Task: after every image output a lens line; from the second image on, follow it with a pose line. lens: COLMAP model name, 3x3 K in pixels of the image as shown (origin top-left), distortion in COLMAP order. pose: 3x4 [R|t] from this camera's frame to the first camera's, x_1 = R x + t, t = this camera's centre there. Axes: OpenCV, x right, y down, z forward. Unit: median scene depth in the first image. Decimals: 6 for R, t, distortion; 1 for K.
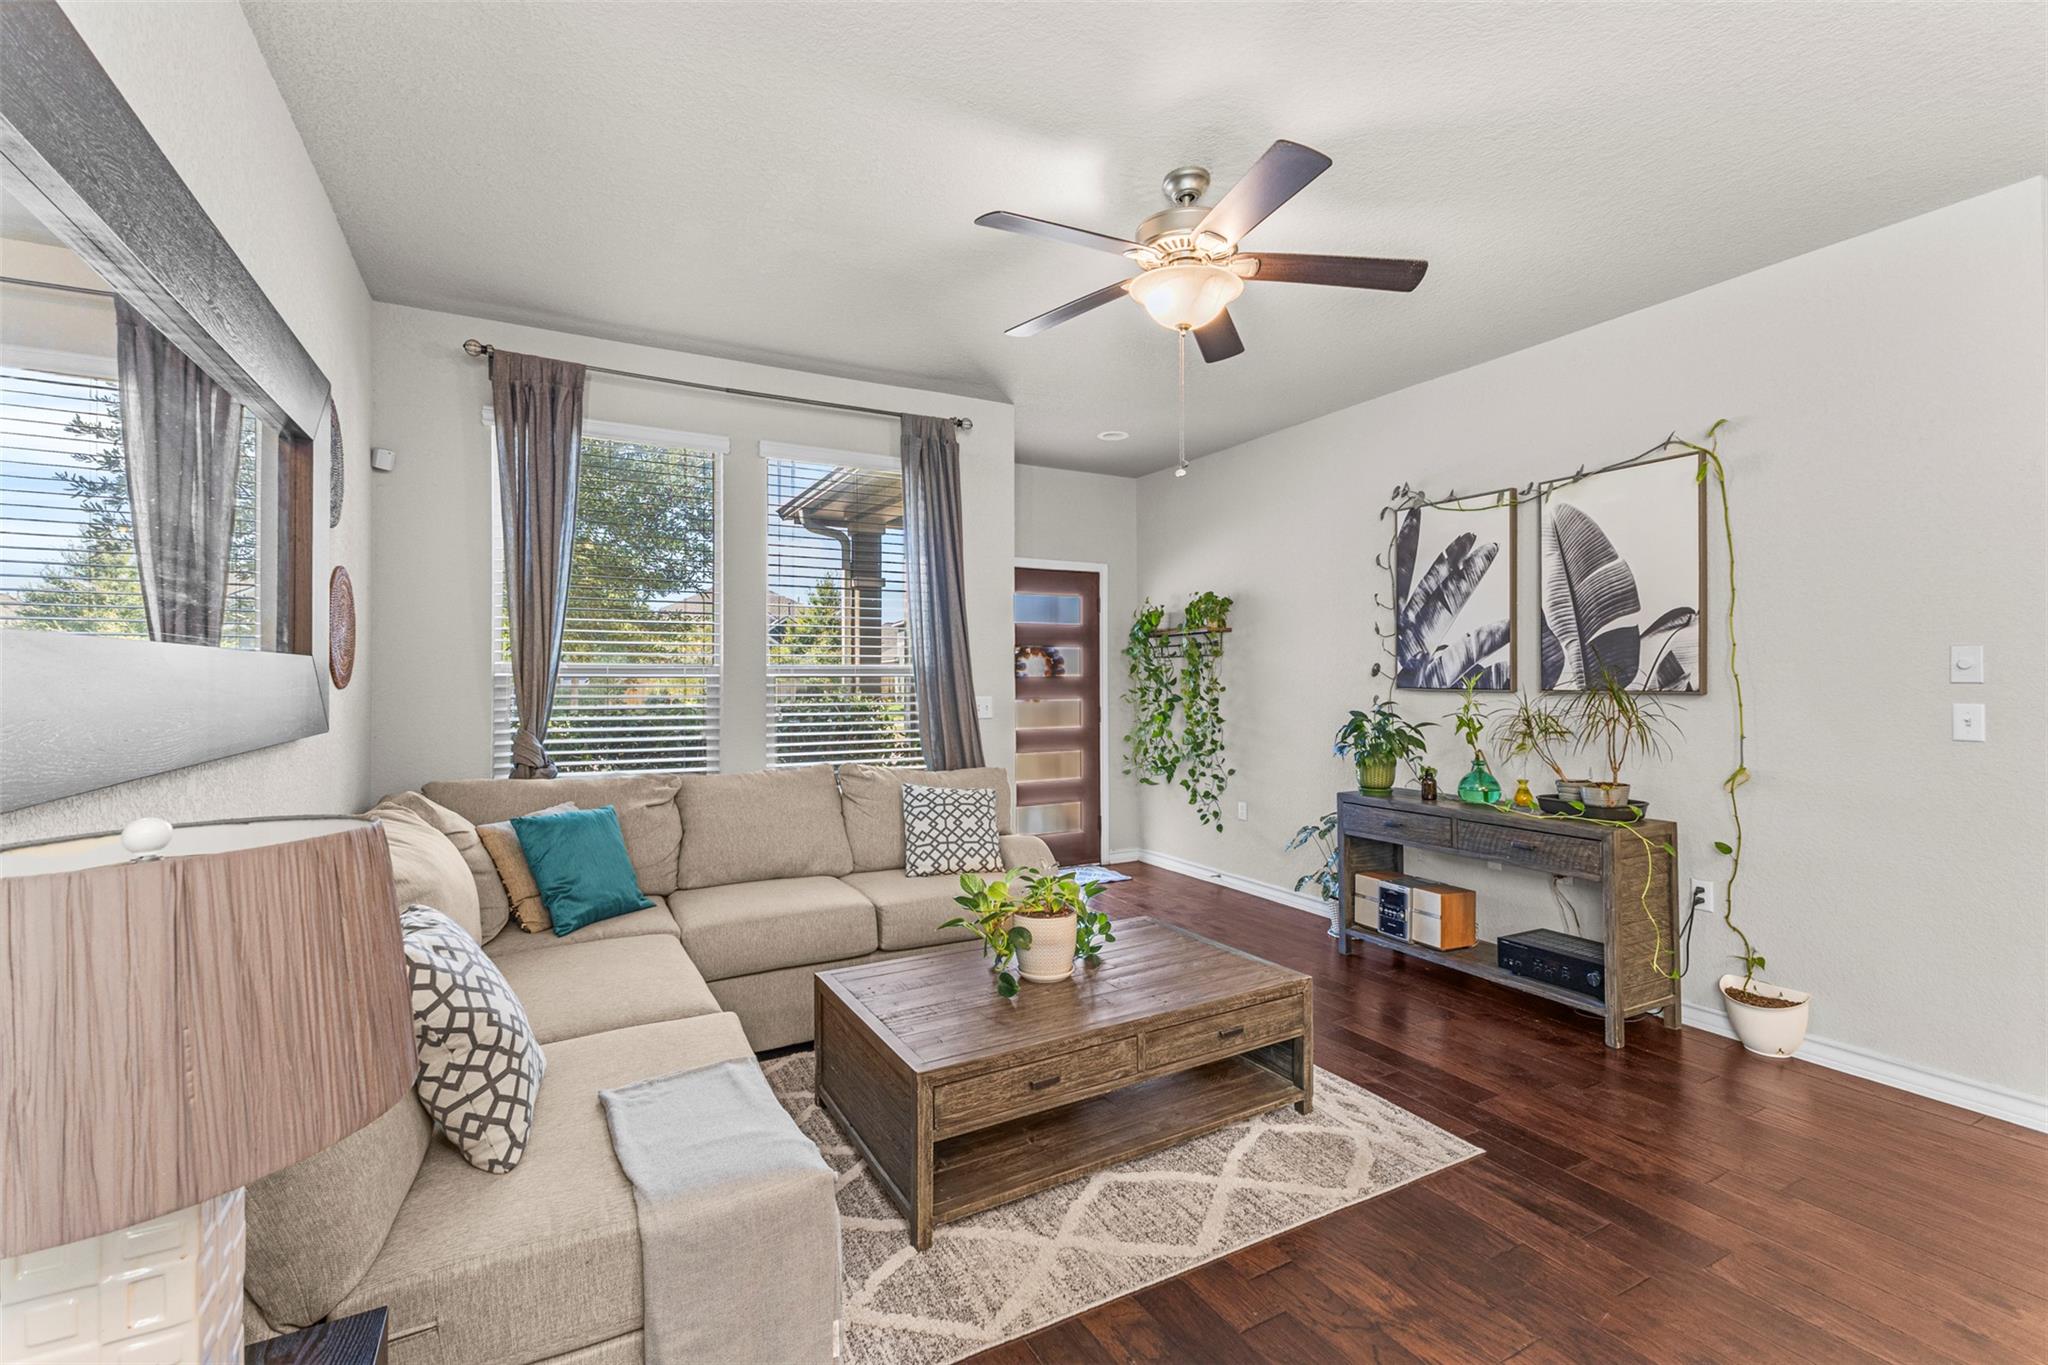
lens RADIAL K [[883.5, 0, 1012.4], [0, 883.5, 671.7], [0, 0, 1]] dist [0.011967, -0.003541]
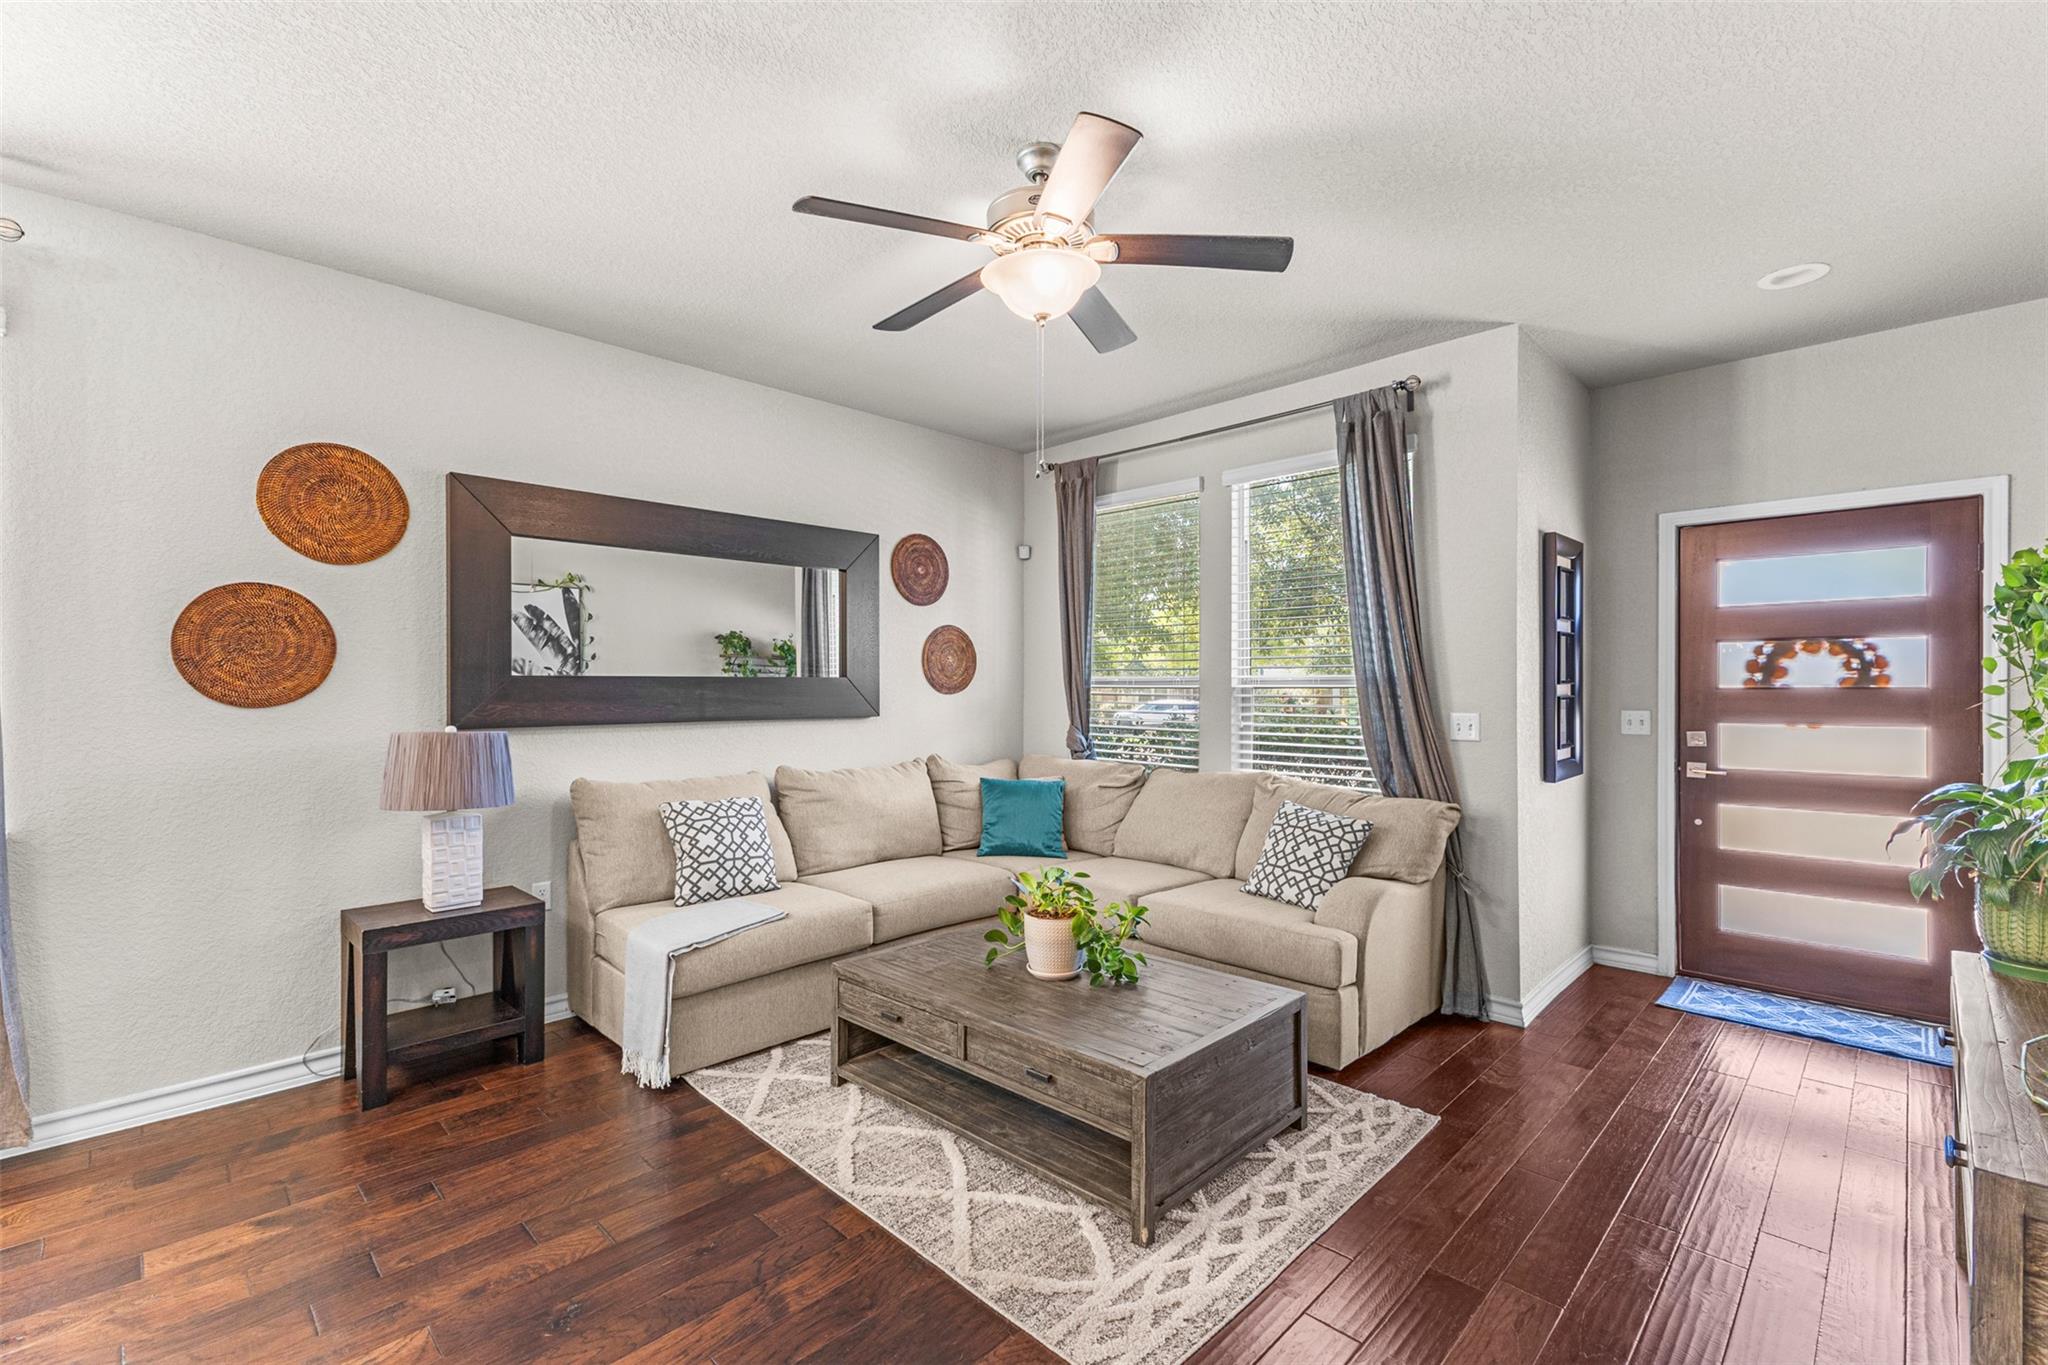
lens RADIAL K [[883.5, 0, 1036.3], [0, 883.5, 691.5], [0, 0, 1]] dist [0.011967, -0.003541]
pose [[0.300626, 0.008283, -0.953706, 0.974533], [0.005408, 0.999931, 0.010389, -0.002740], [0.953727, -0.008281, 0.300561, 0.629437]]
